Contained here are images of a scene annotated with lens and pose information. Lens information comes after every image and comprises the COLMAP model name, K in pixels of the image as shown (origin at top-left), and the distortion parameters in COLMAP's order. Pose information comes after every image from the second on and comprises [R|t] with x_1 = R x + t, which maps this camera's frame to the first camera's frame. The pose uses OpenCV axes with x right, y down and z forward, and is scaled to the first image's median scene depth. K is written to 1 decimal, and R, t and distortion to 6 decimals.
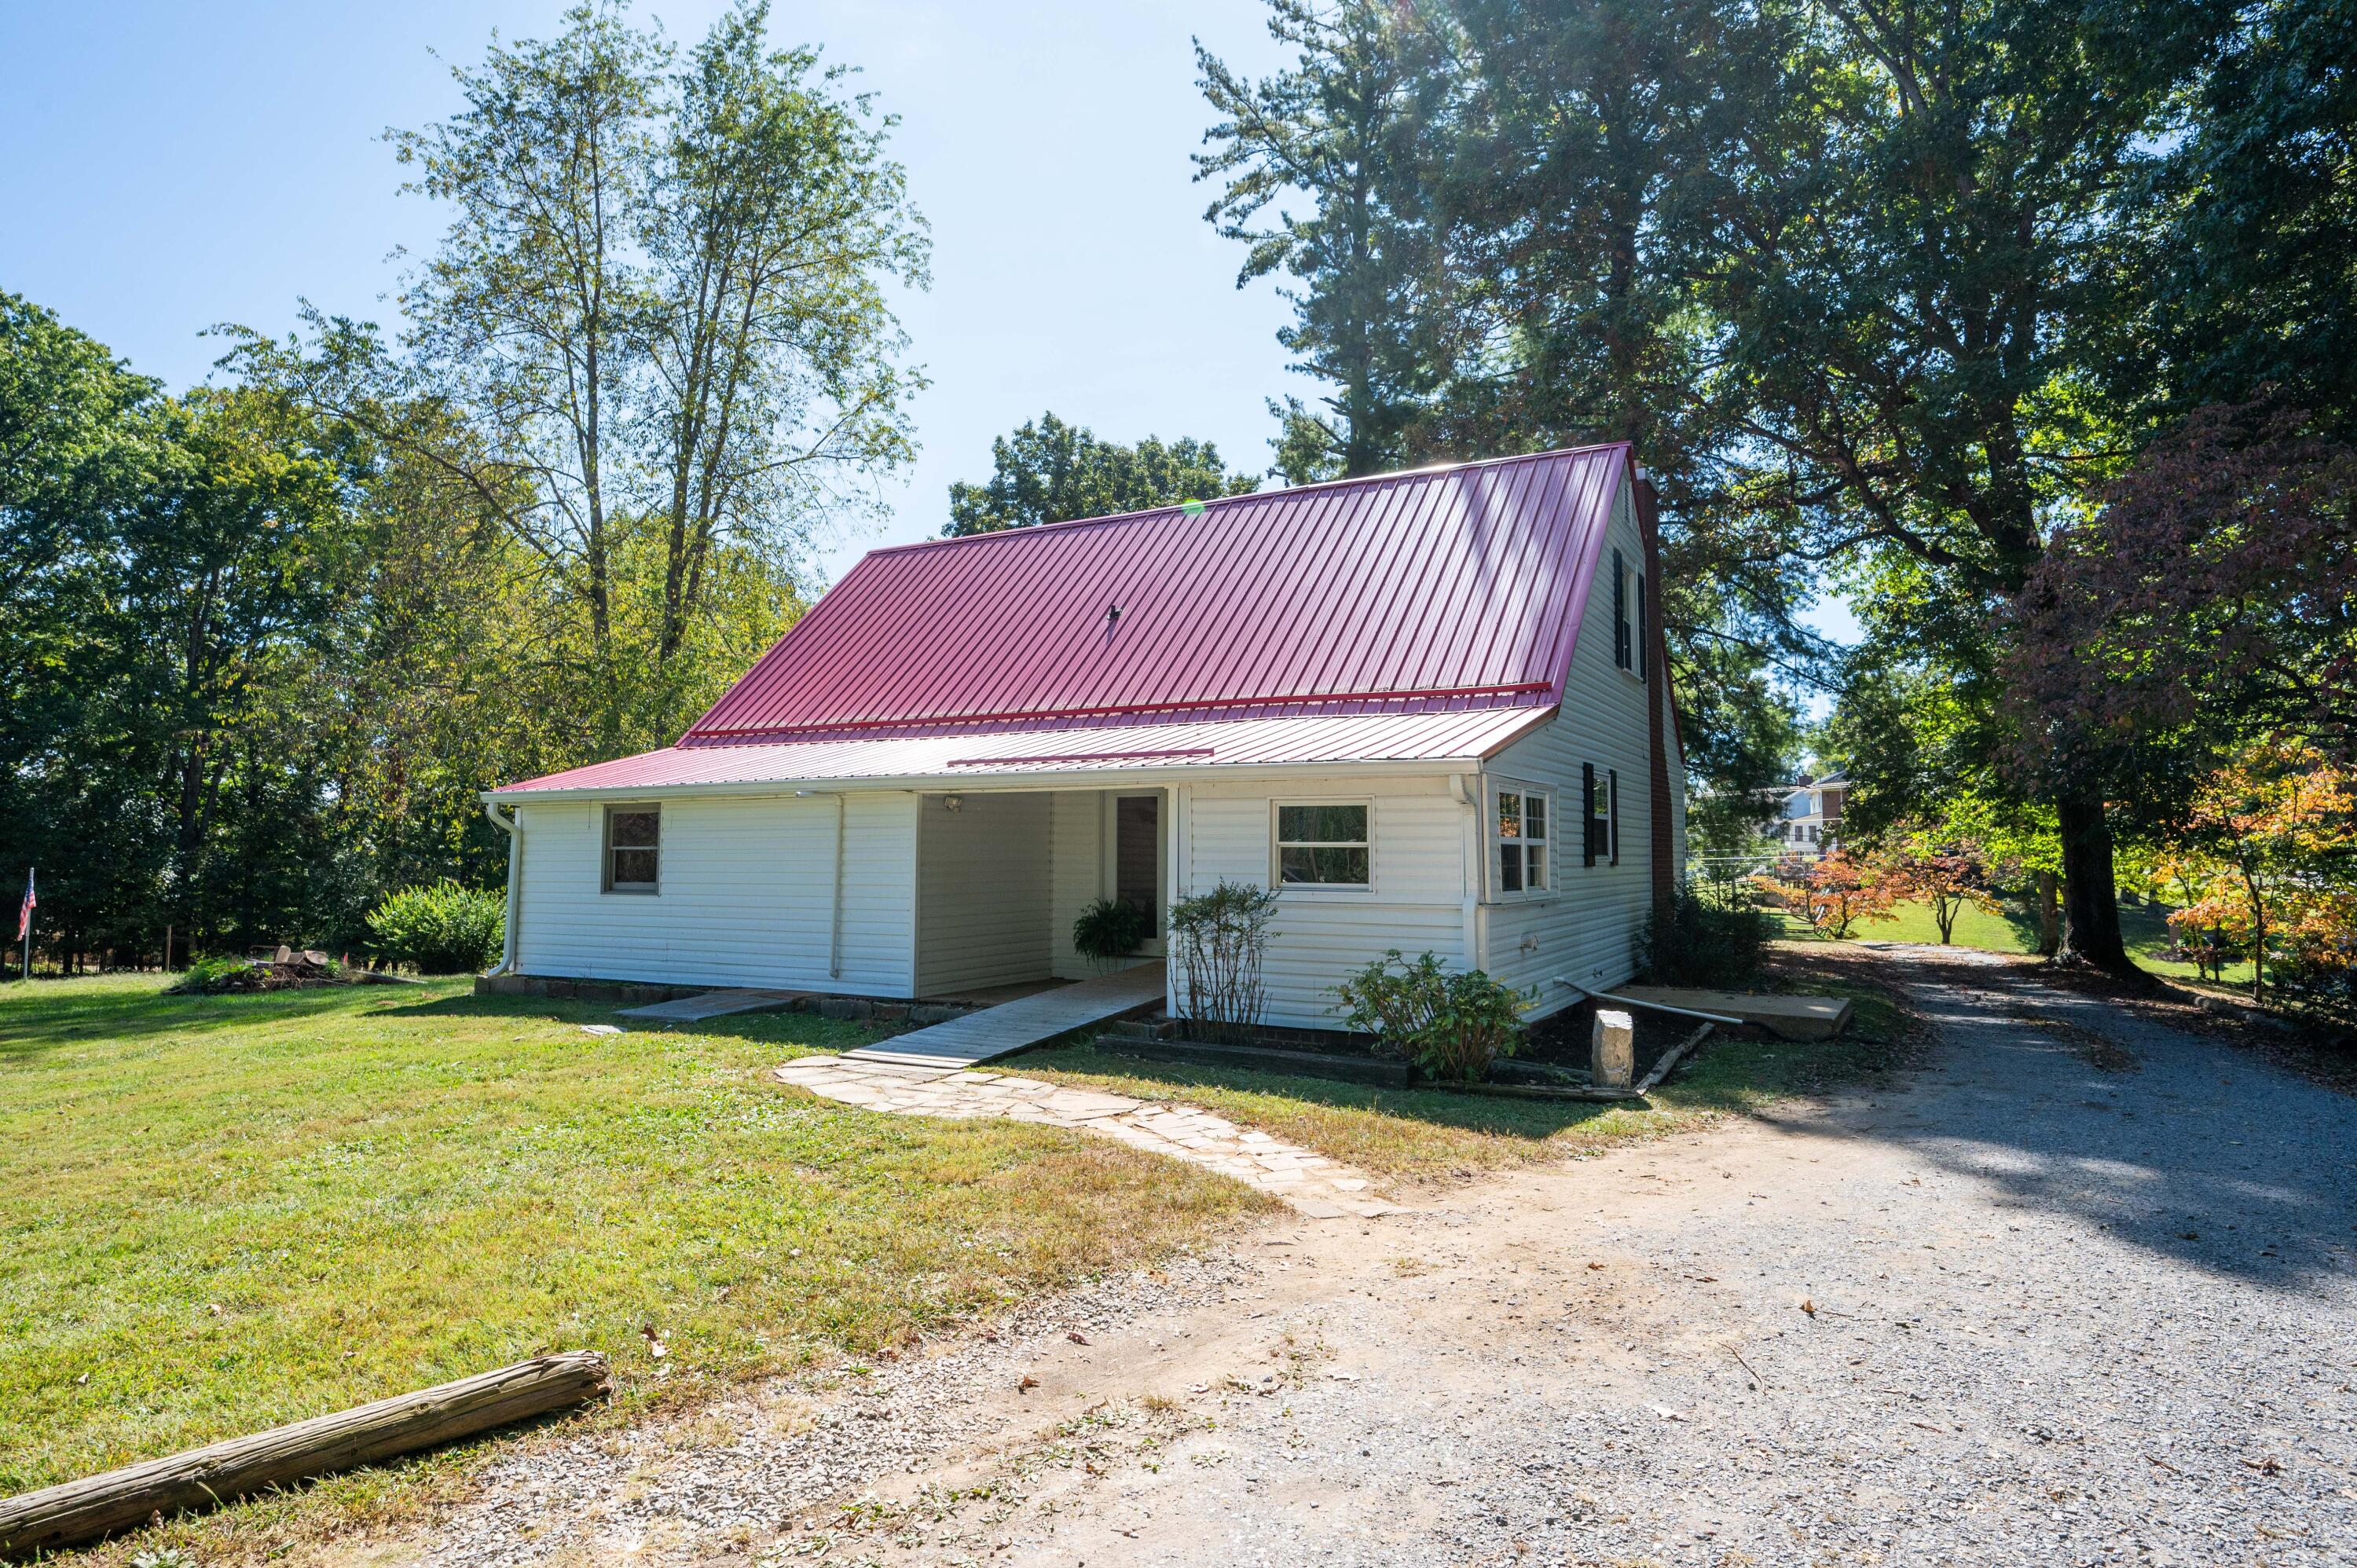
lens RADIAL K [[1284.2, 0, 1178.5], [0, 1284.2, 784.0], [0, 0, 1]] dist [-0.002115, 0.001055]
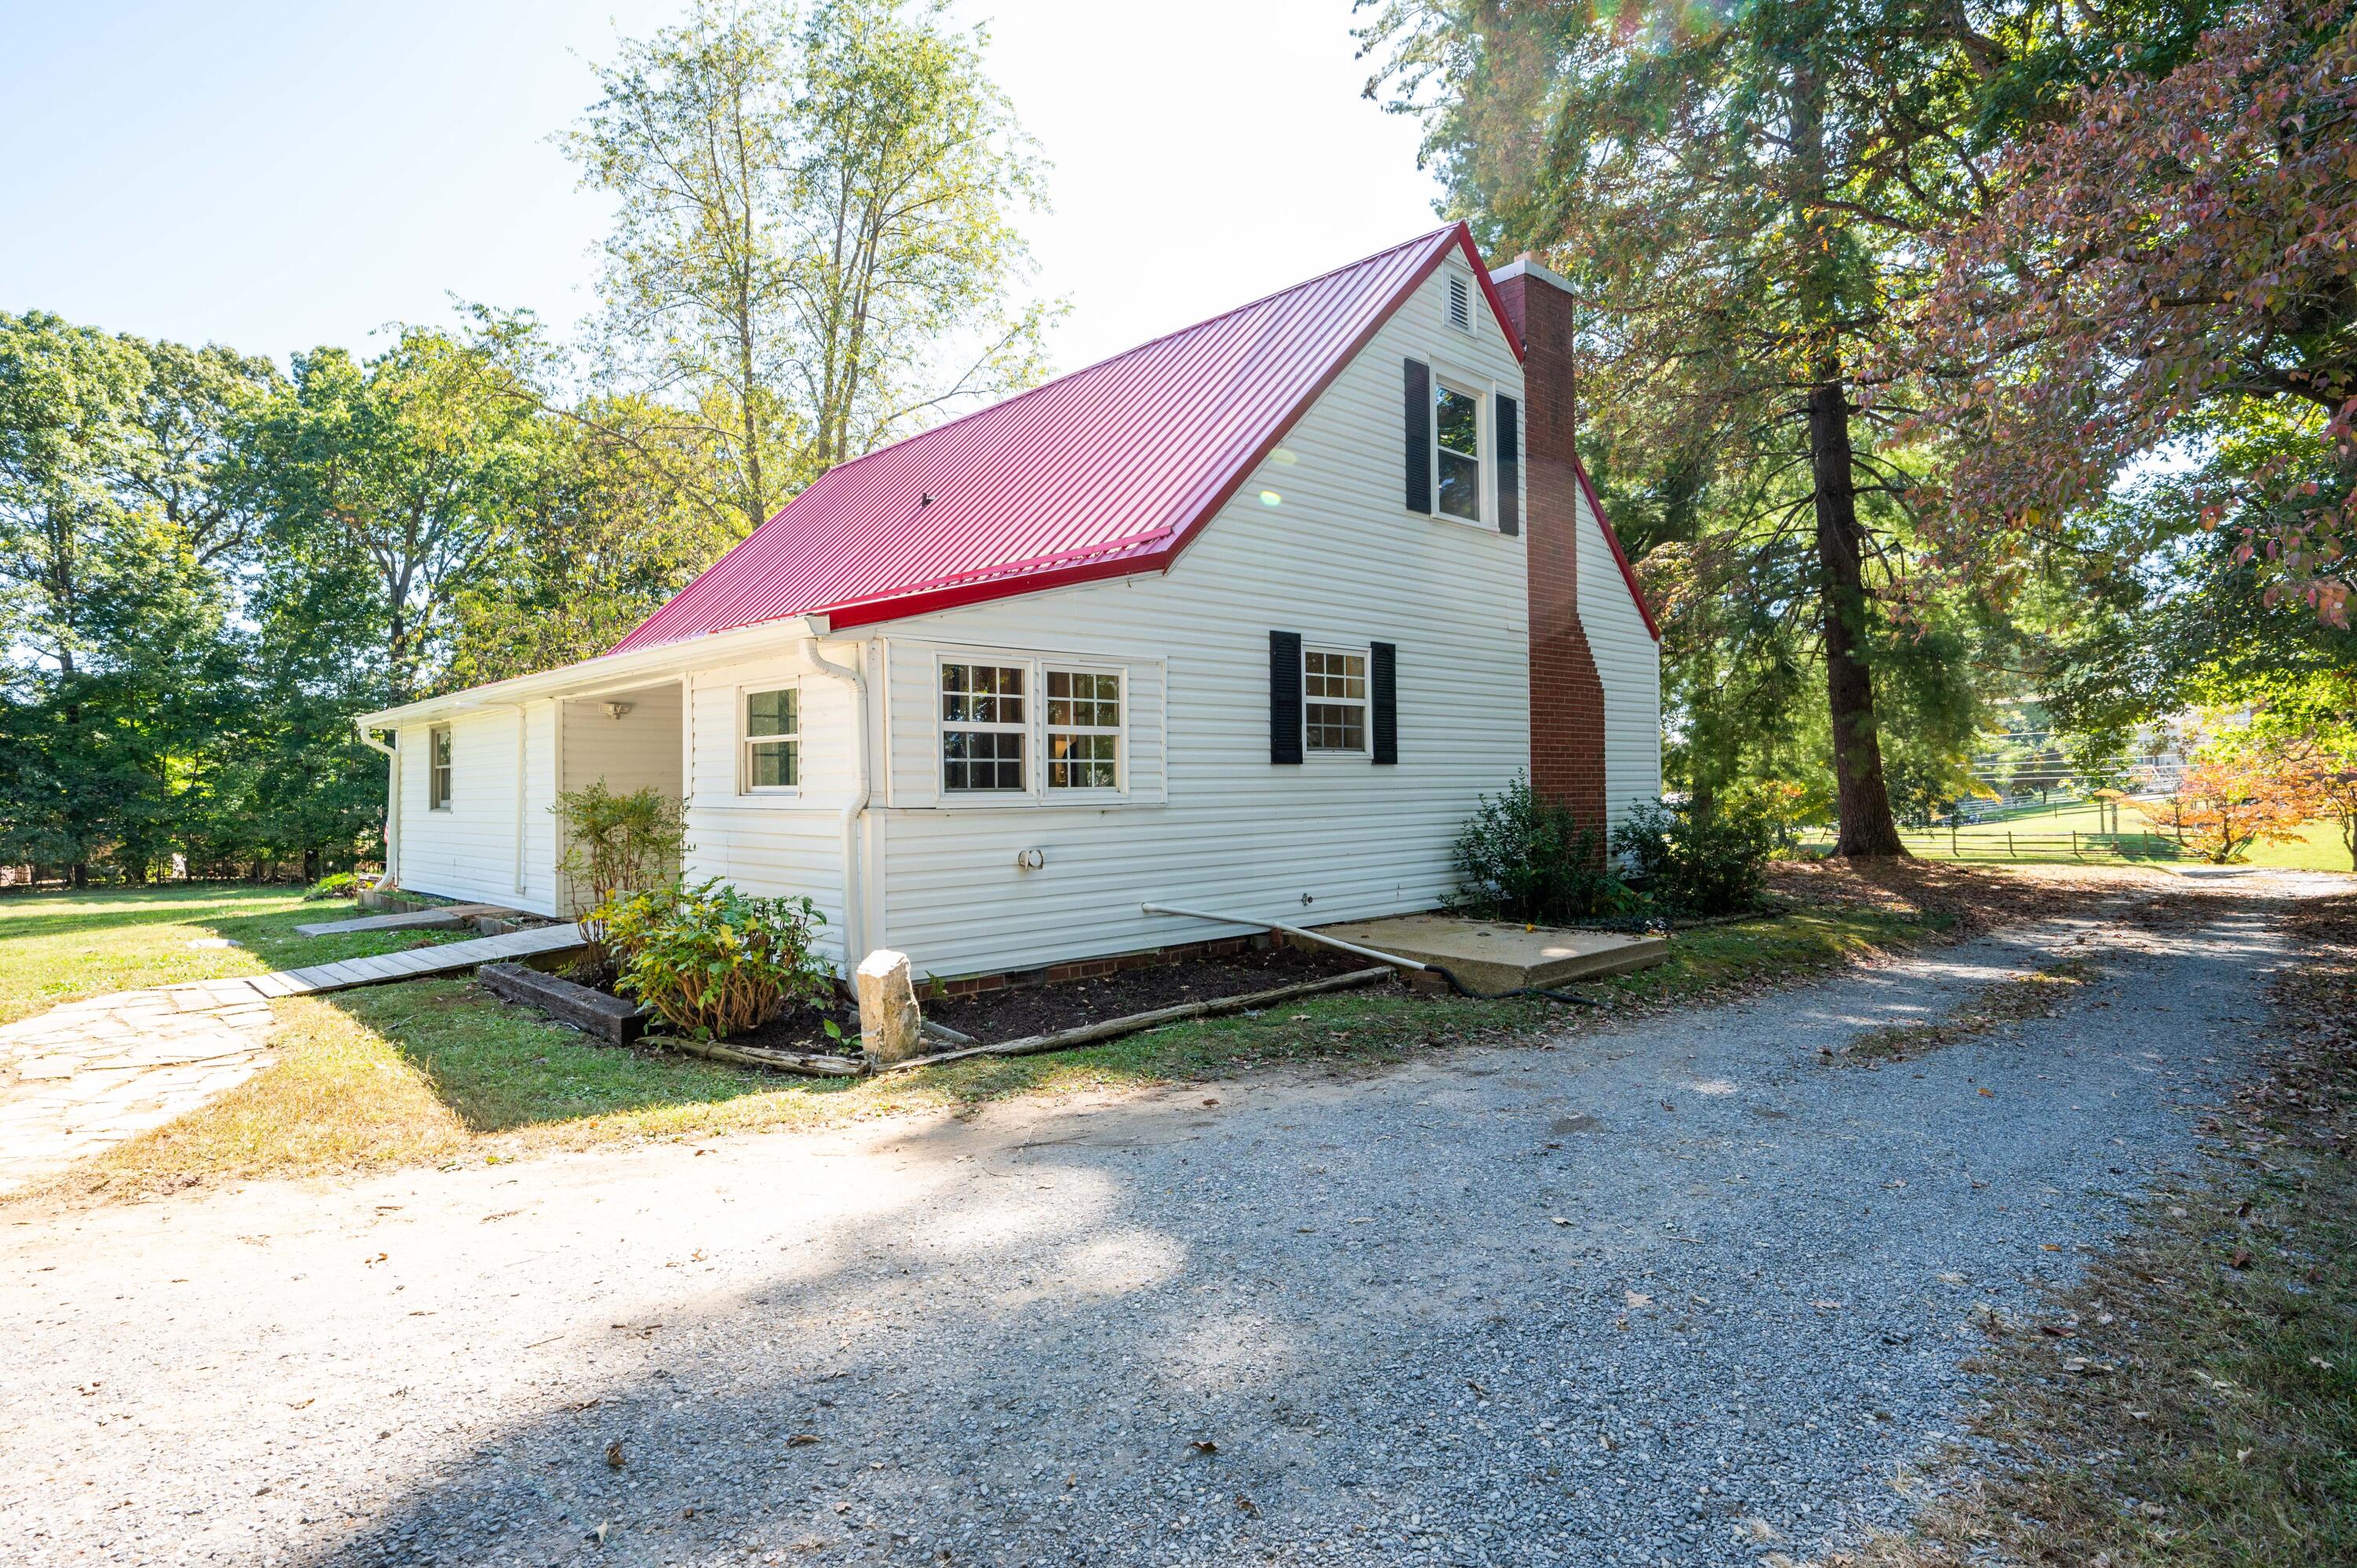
lens RADIAL K [[1227.7, 0, 1178.5], [0, 1227.7, 784.0], [0, 0, 1]] dist [-0.005117, -0.001694]
pose [[0.959162, -0.014718, -0.282476, 0.192651], [0.030526, 0.998199, 0.051642, 0.014464], [0.281207, -0.058156, 0.957883, 0.106830]]
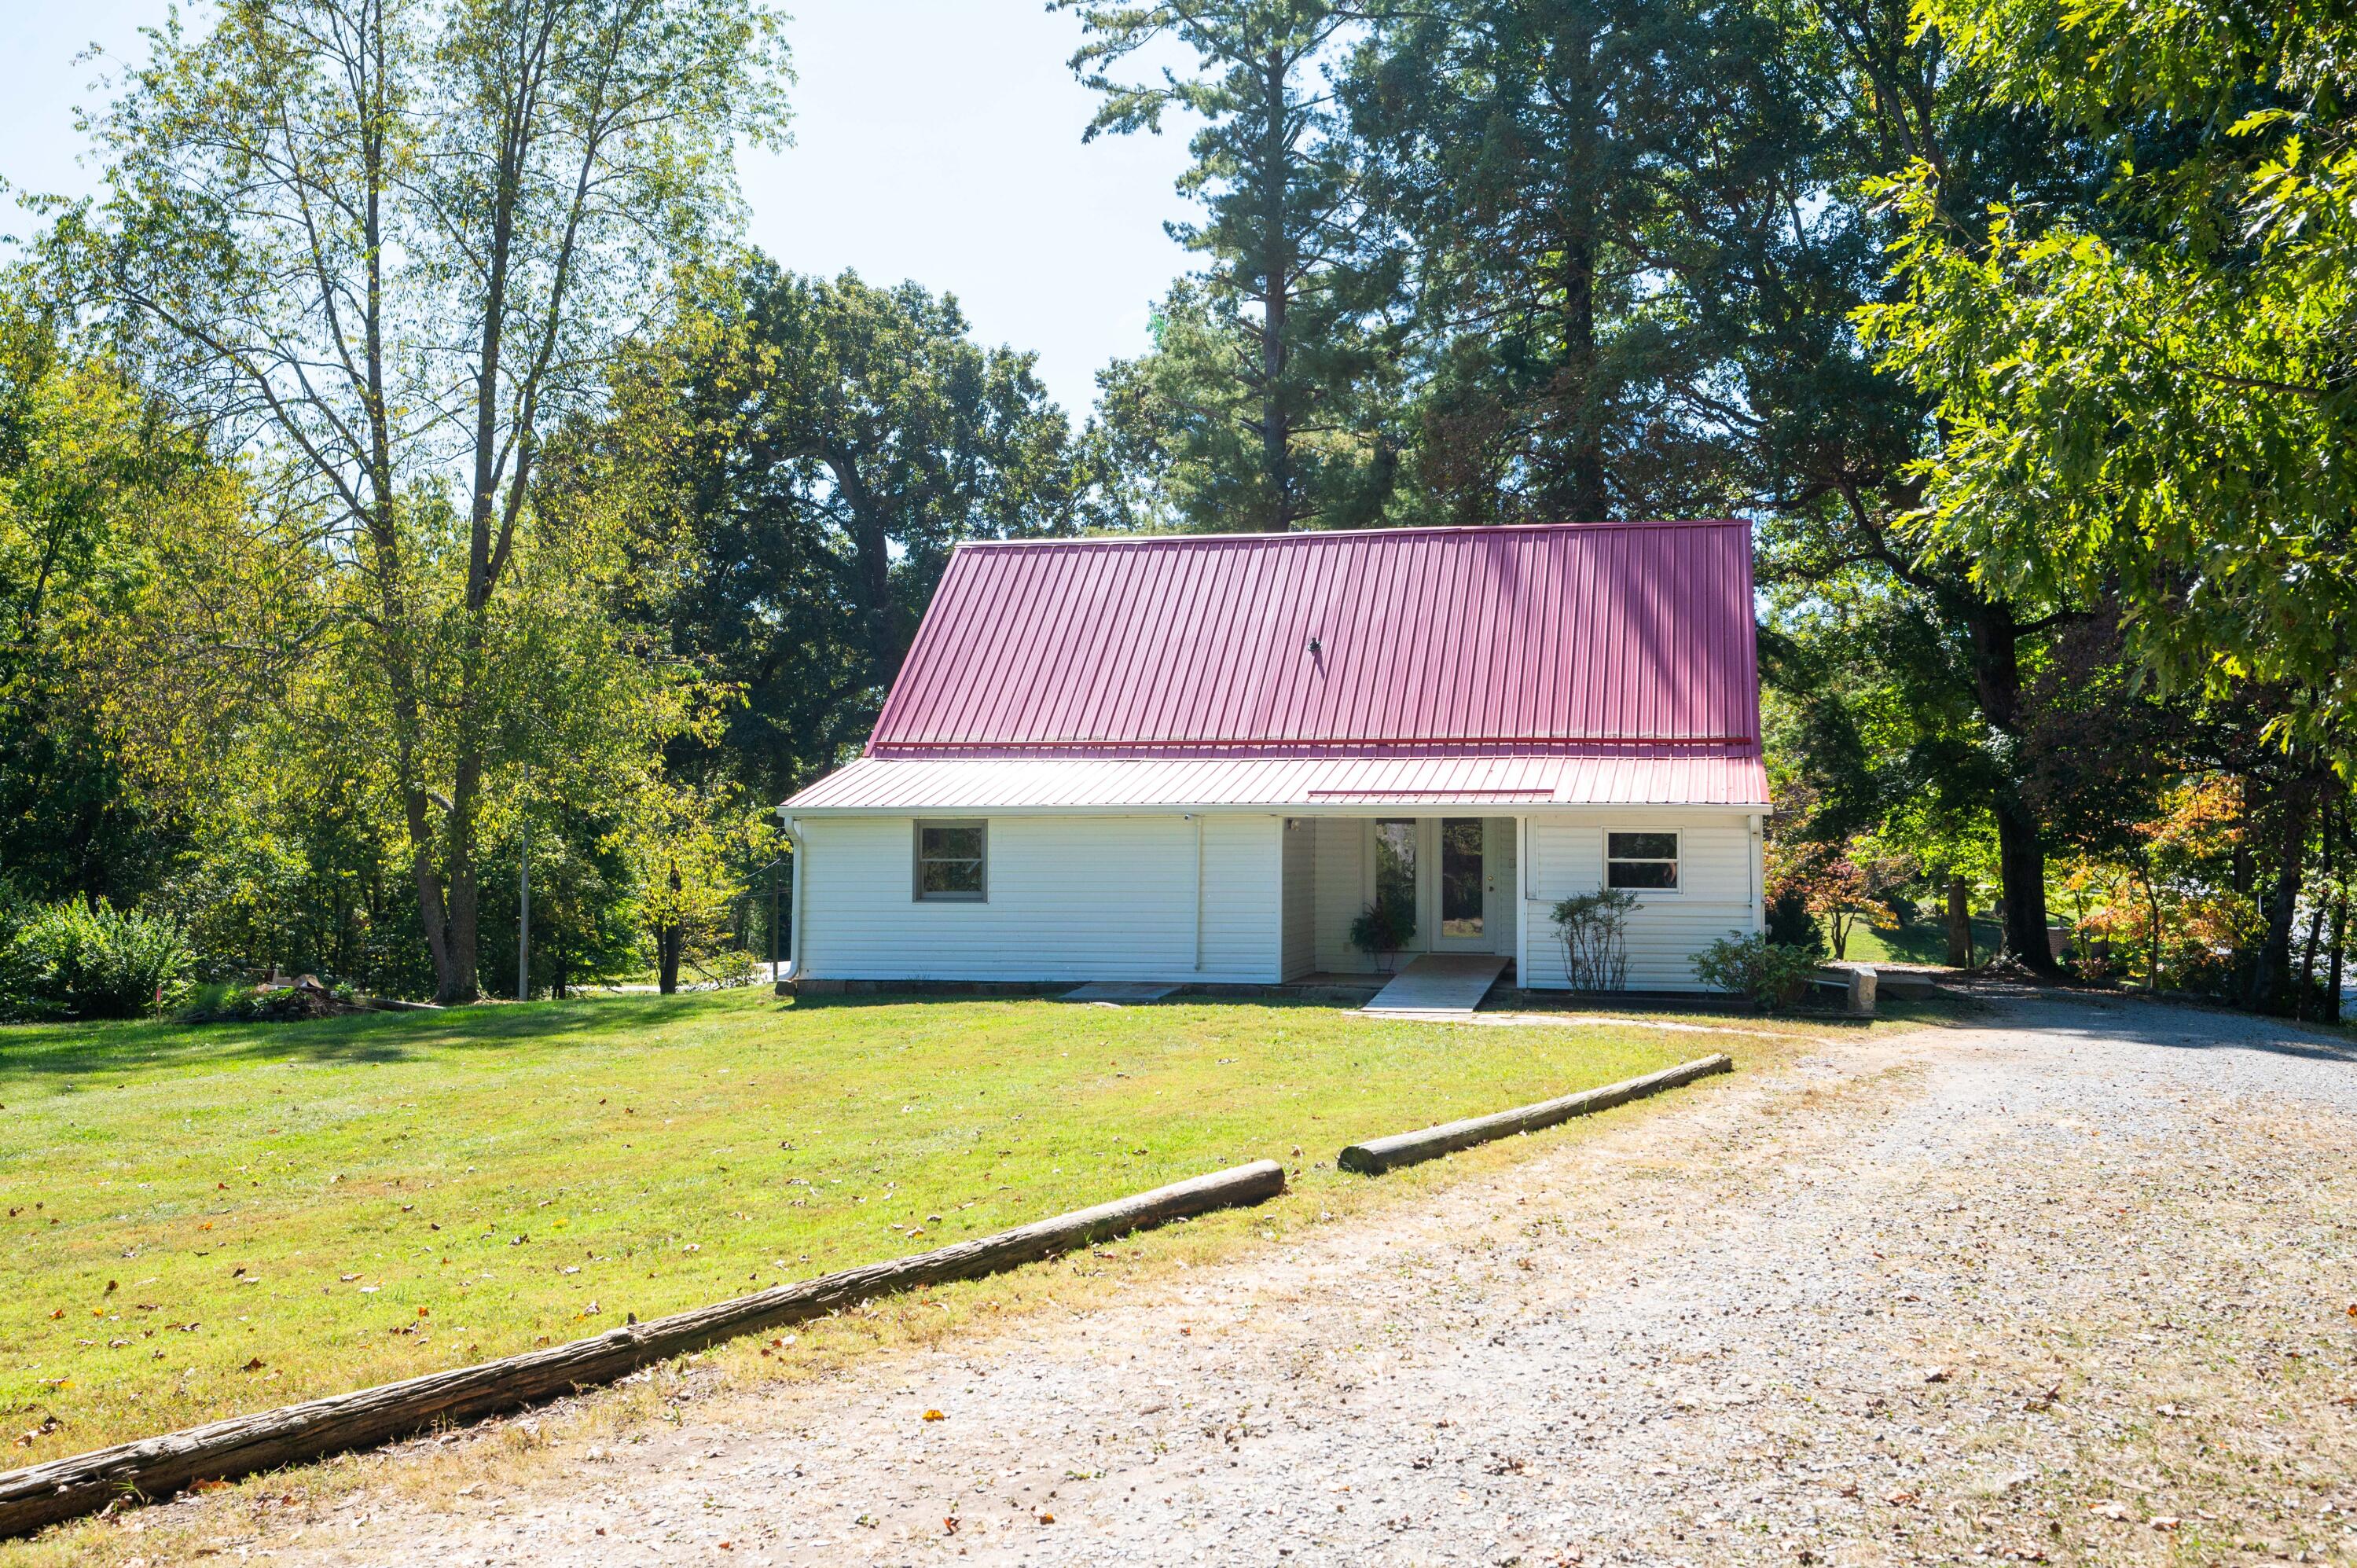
lens RADIAL K [[2113.0, 0, 1178.5], [0, 2113.0, 784.0], [0, 0, 1]] dist [-0.000371, -0.006903]
pose [[0.960621, 0.009647, 0.277695, -0.390457], [-0.015762, 0.999680, 0.019797, -0.028810], [-0.277415, -0.023394, 0.960465, -0.416804]]
